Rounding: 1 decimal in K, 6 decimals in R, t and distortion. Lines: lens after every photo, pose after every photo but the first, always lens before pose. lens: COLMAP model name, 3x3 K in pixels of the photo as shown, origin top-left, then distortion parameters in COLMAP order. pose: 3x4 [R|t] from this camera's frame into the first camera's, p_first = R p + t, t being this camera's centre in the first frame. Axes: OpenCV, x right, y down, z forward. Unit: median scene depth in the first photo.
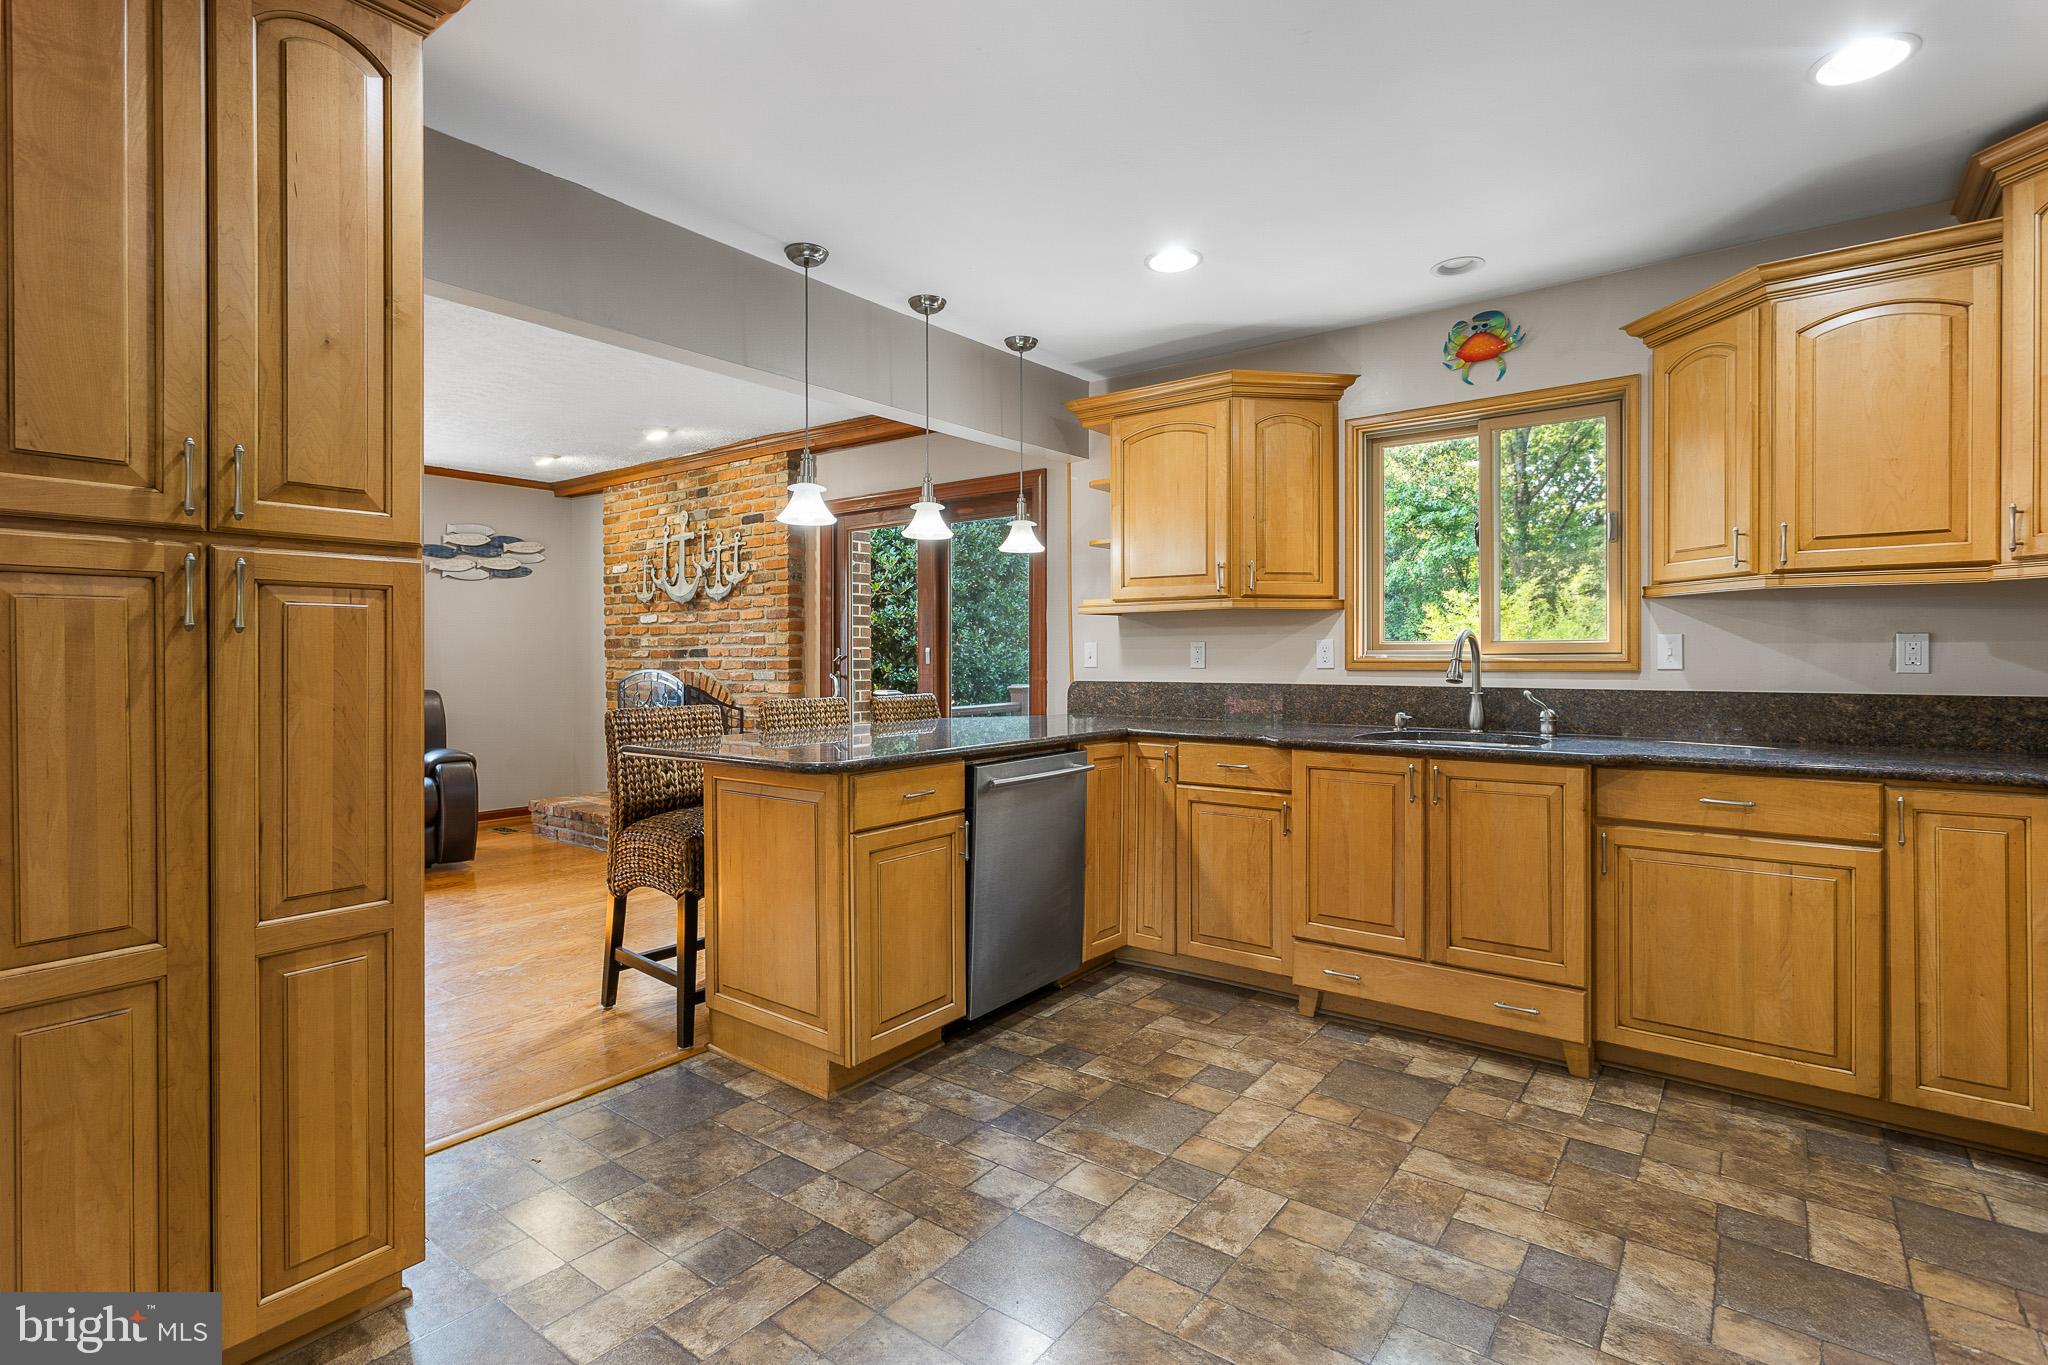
lens RADIAL K [[979.4, 0, 1015.9], [0, 979.4, 657.7], [0, 0, 1]] dist [-0.008760, 0.002444]
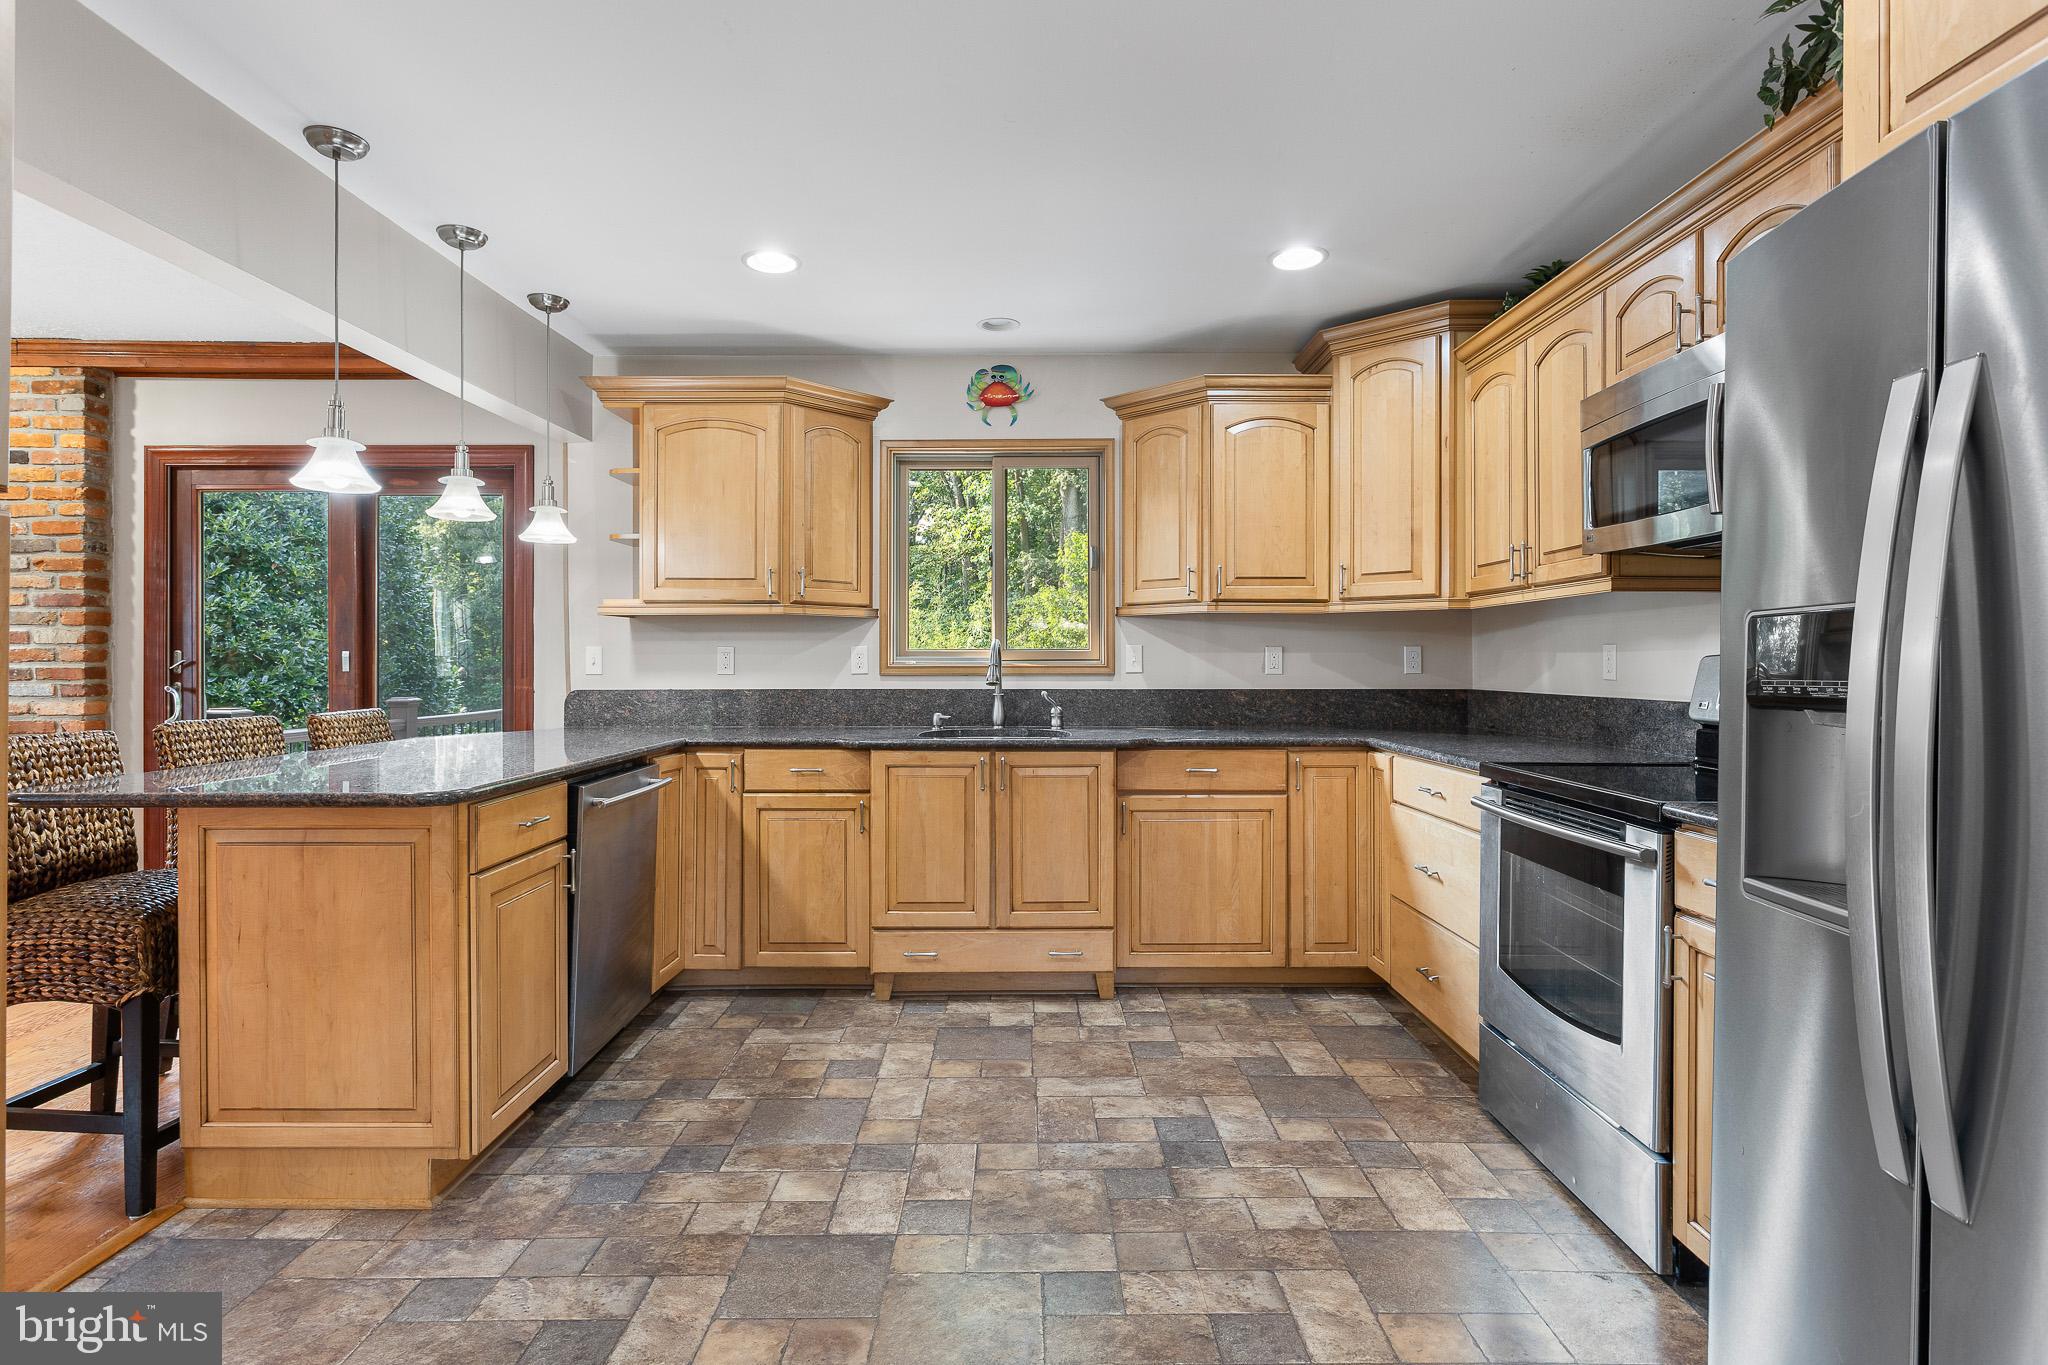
lens RADIAL K [[1030.5, 0, 1033.4], [0, 1030.5, 663.9], [0, 0, 1]] dist [-0.023310, 0.007625]
pose [[0.783342, 0.000860, 0.621591, -0.268749], [0.000028, 0.999999, -0.001418, 0.002314], [-0.621591, 0.001128, 0.783341, 0.022934]]
